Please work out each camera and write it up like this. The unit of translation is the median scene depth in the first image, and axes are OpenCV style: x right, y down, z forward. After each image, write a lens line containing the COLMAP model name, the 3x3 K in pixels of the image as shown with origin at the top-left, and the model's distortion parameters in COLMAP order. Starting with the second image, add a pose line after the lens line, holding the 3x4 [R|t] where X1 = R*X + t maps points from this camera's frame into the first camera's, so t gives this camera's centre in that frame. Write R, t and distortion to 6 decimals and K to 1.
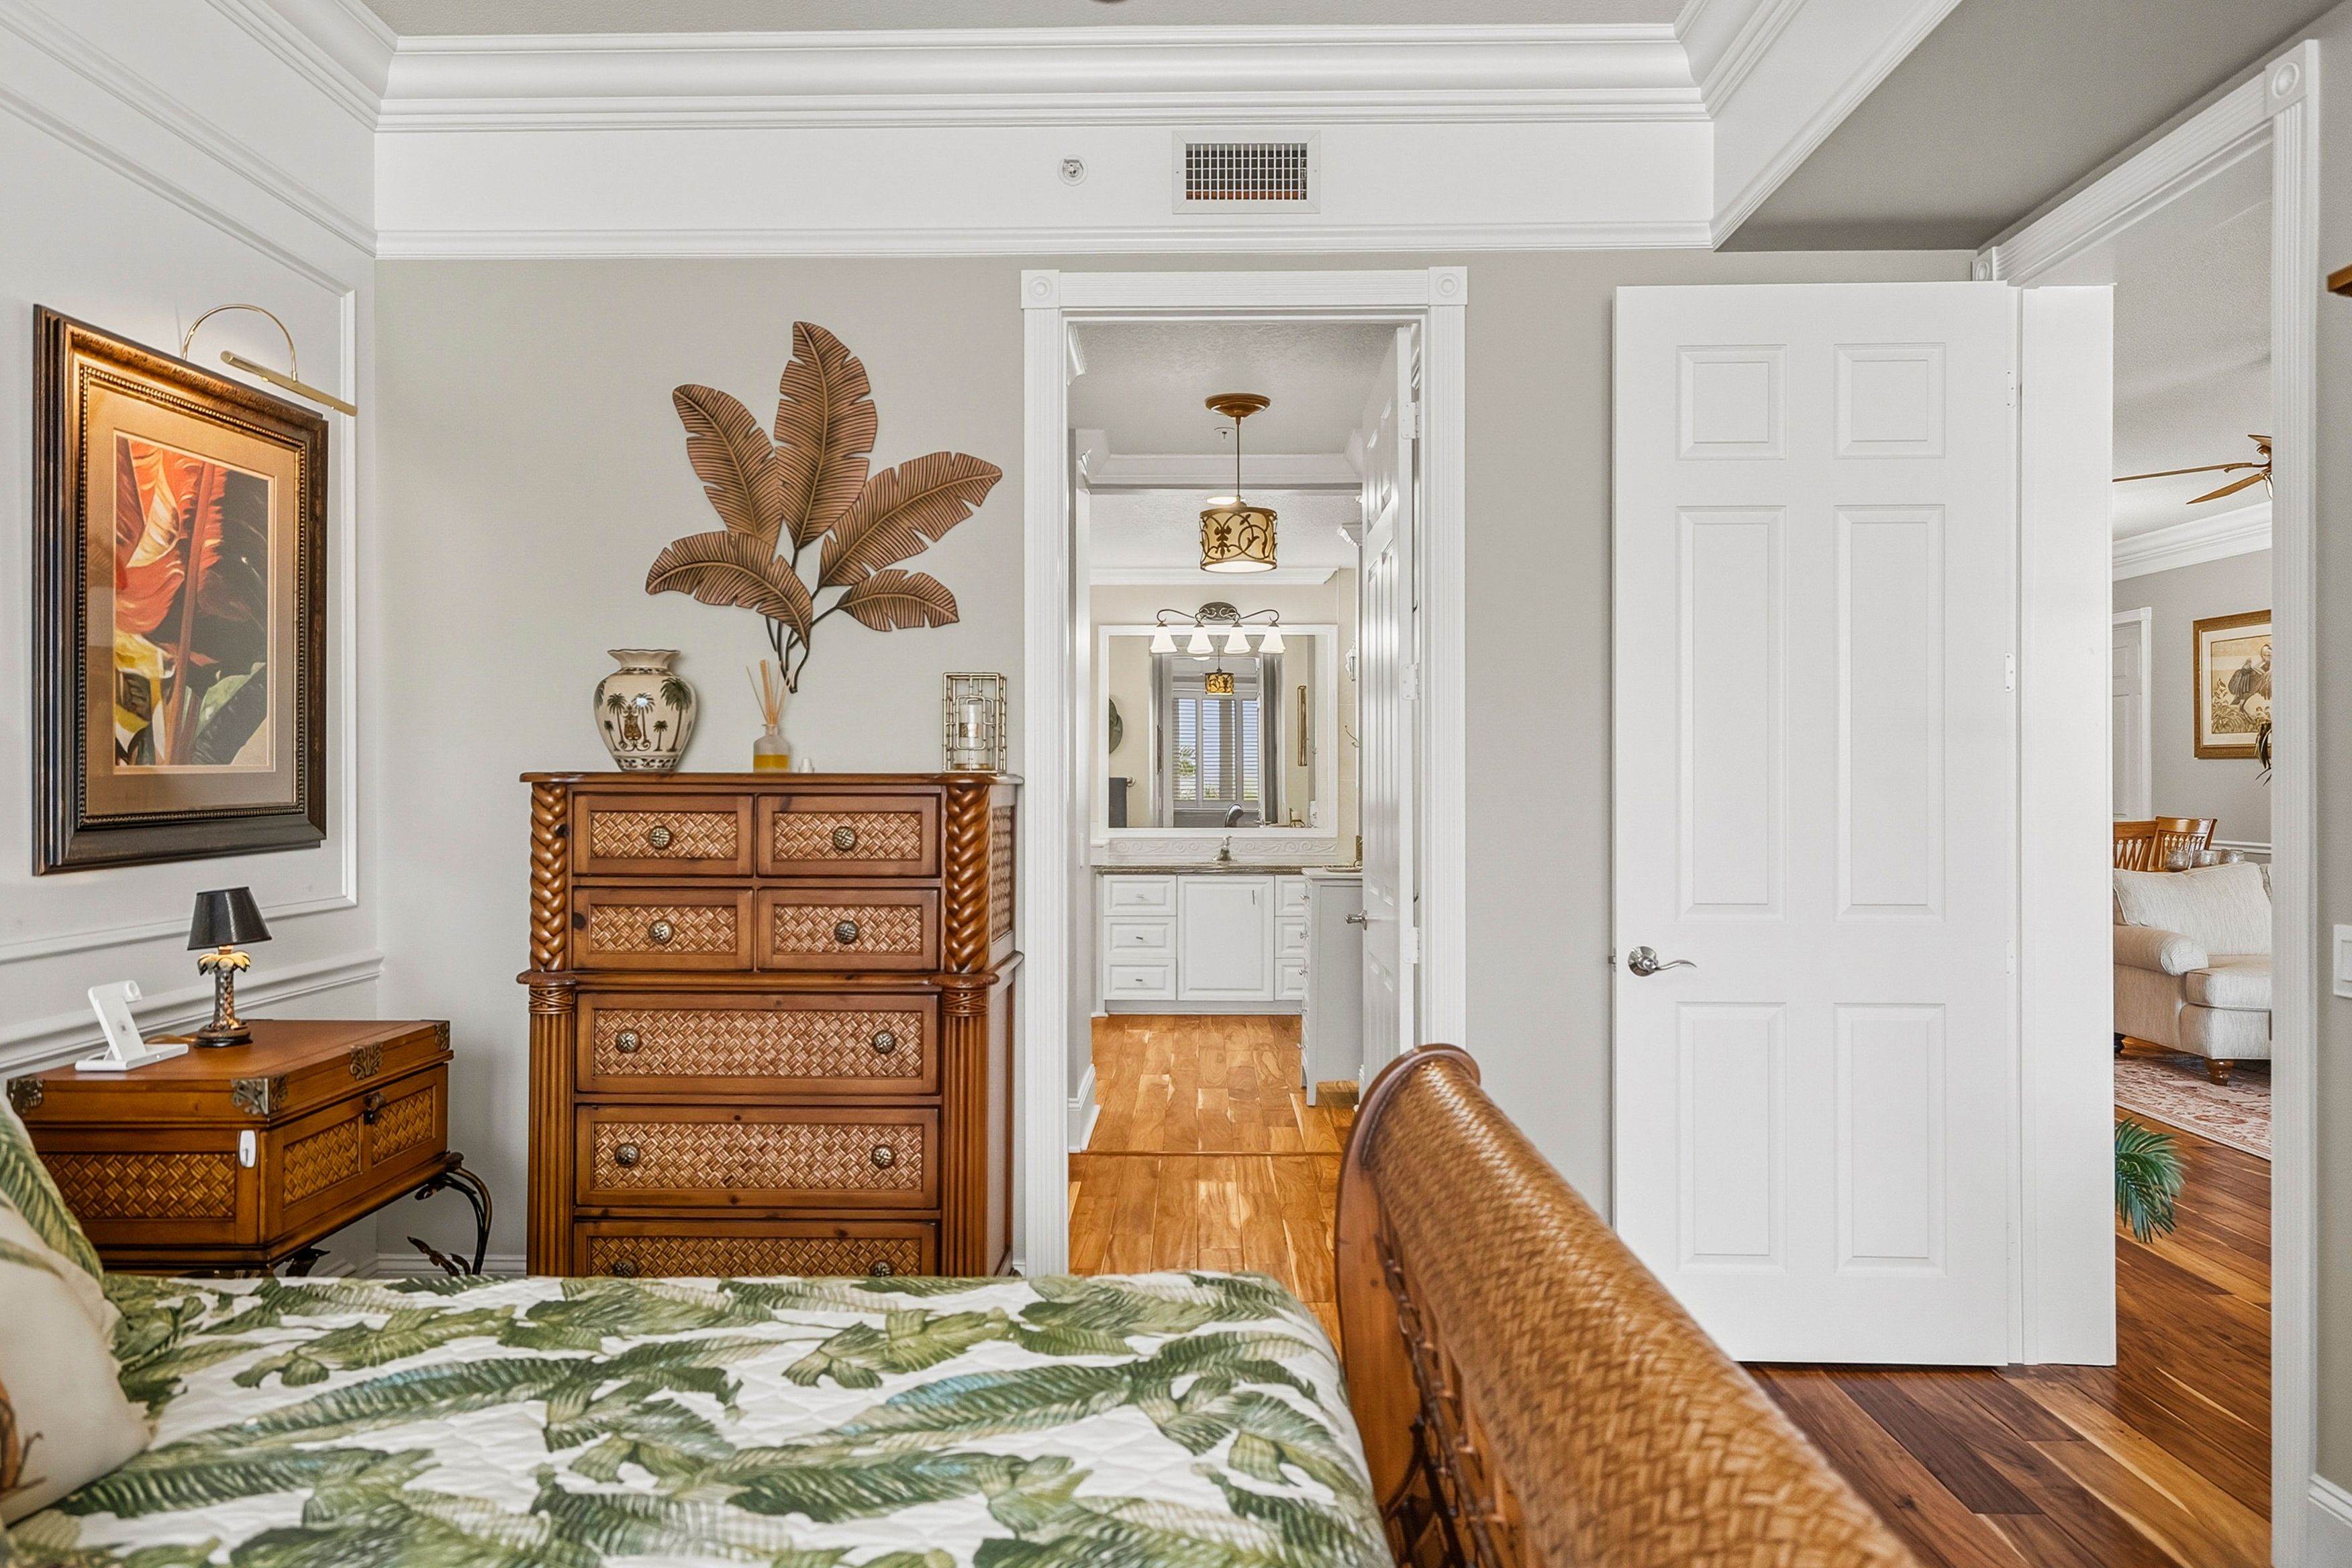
lens RADIAL K [[1482.7, 0, 1220.5], [0, 1482.7, 785.2], [0, 0, 1]] dist [0.005139, 0.000987]
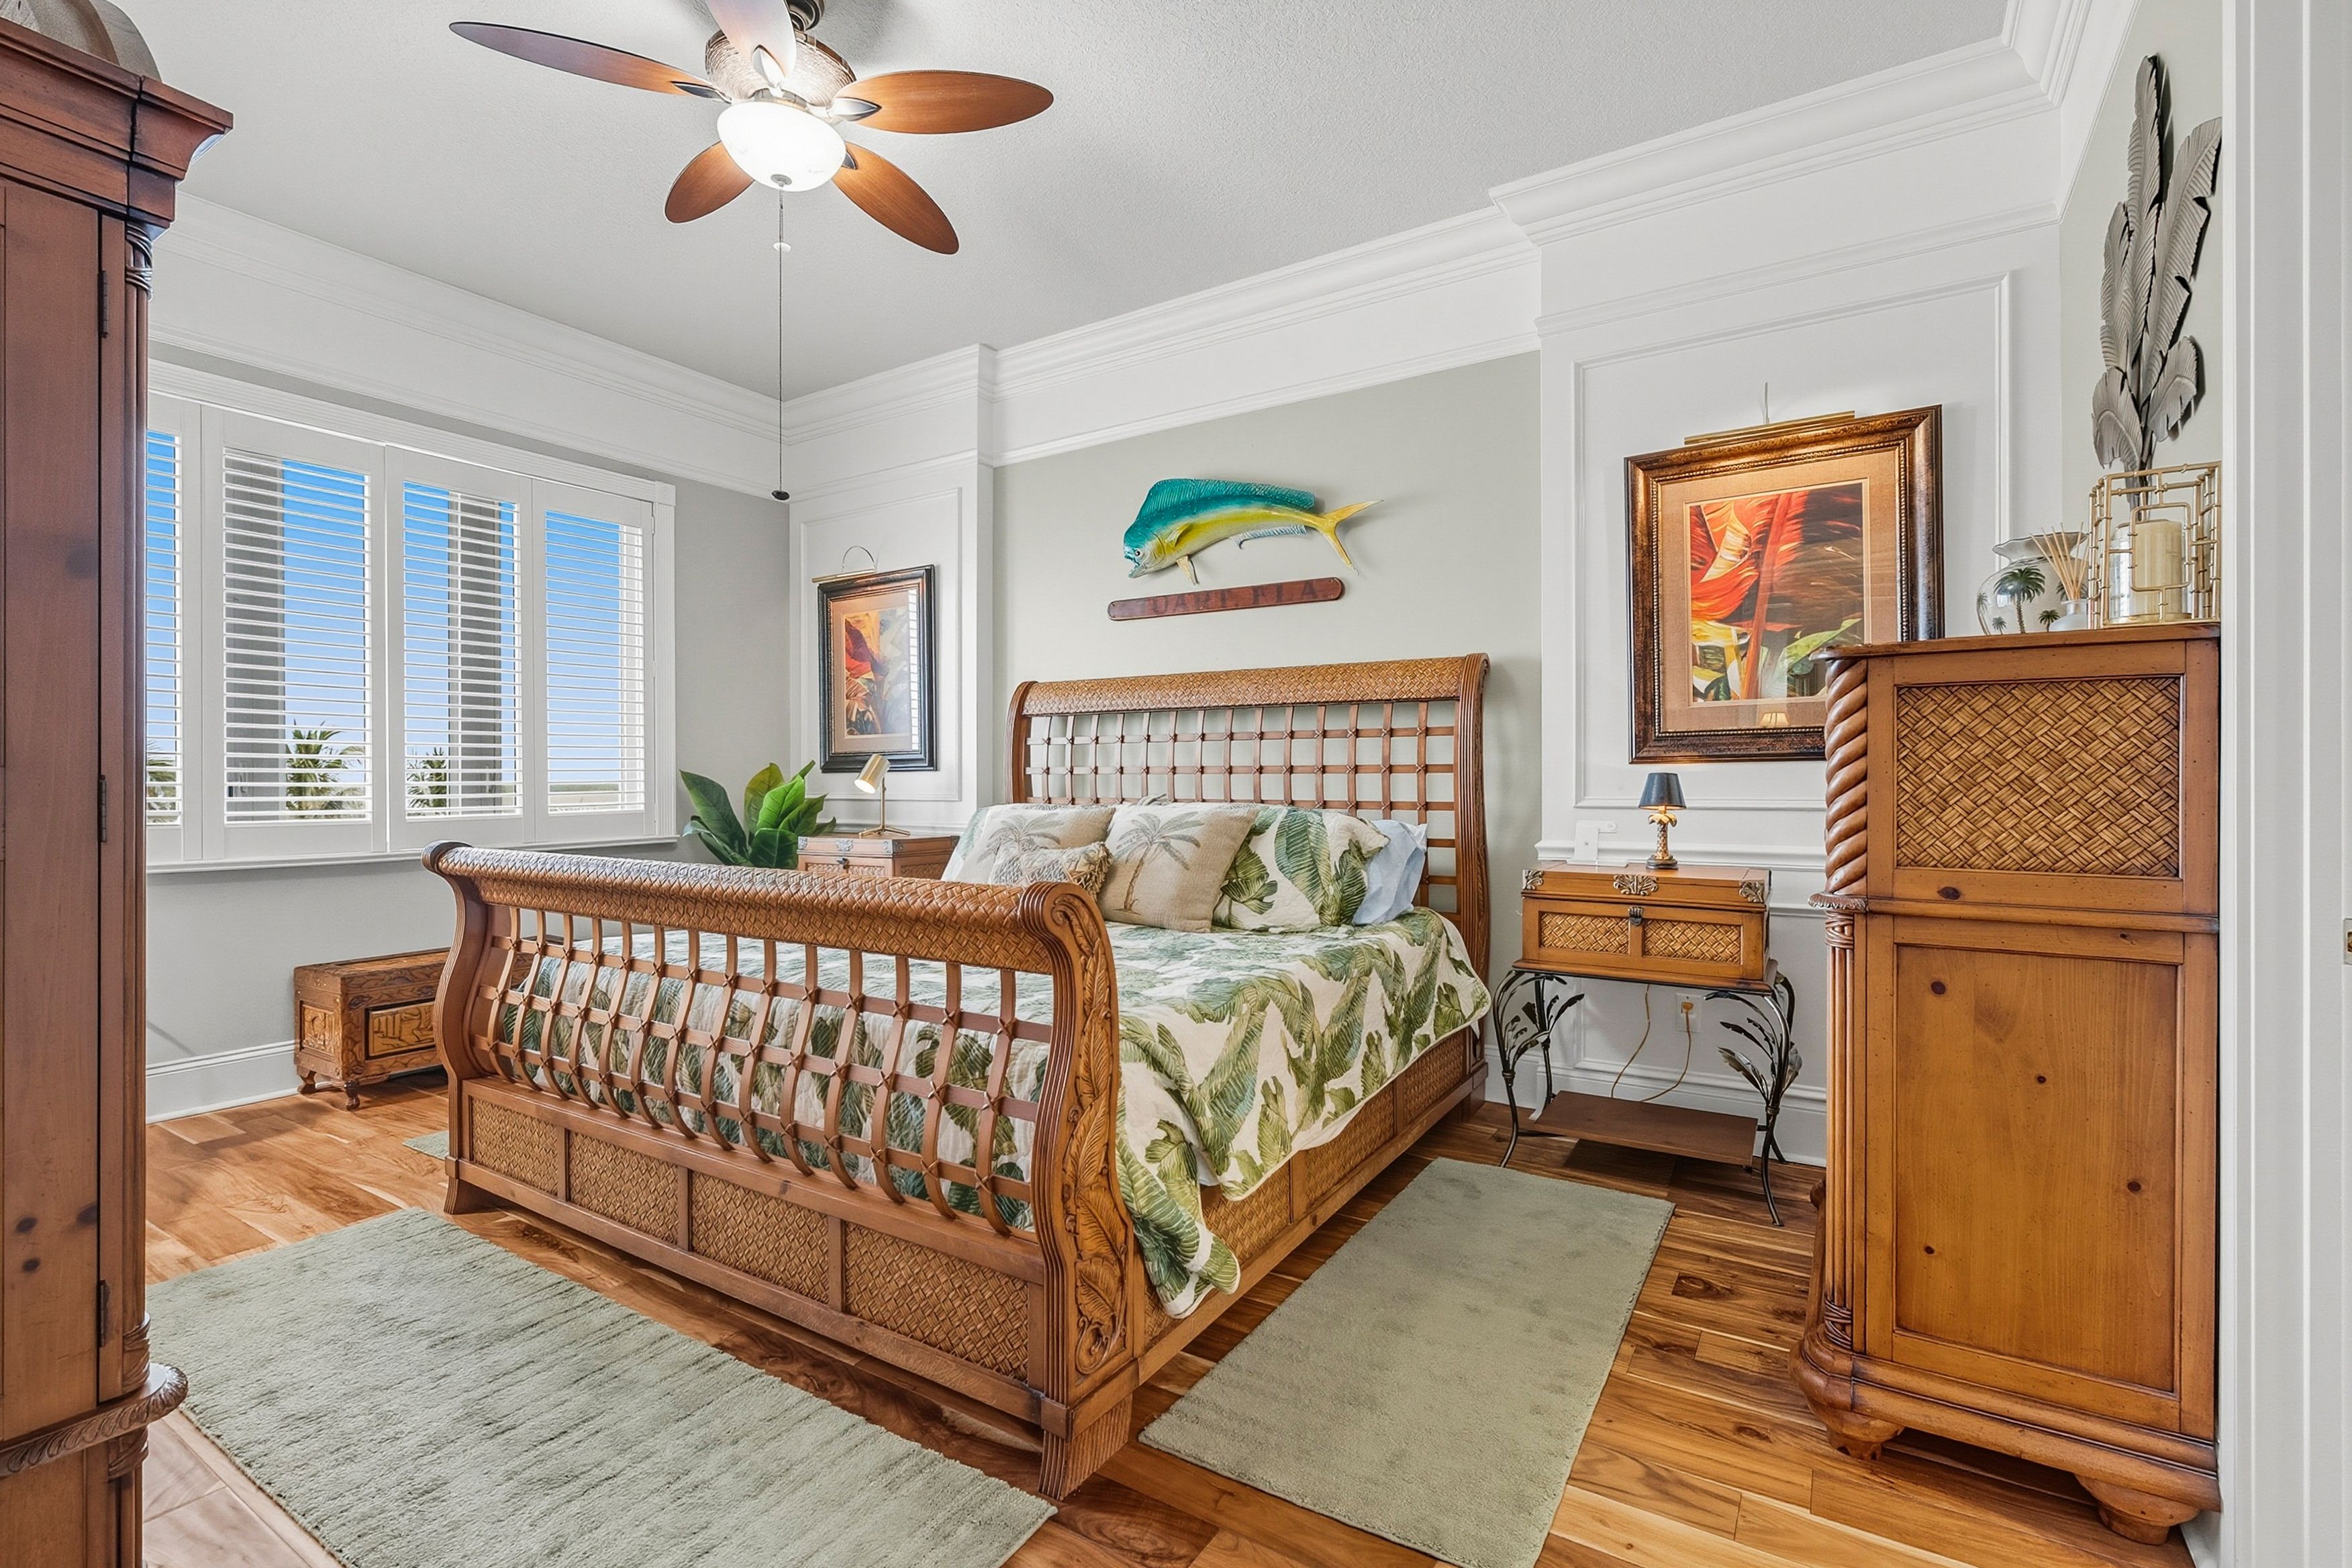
lens RADIAL K [[1090.2, 0, 1139.2], [0, 1090.2, 774.8], [0, 0, 1]] dist [-0.010850, 0.001194]
pose [[-0.544645, -0.001610, -0.838665, 0.594157], [-0.004103, 0.999991, 0.000745, 0.067171], [0.838657, 0.003847, -0.544647, 1.085152]]
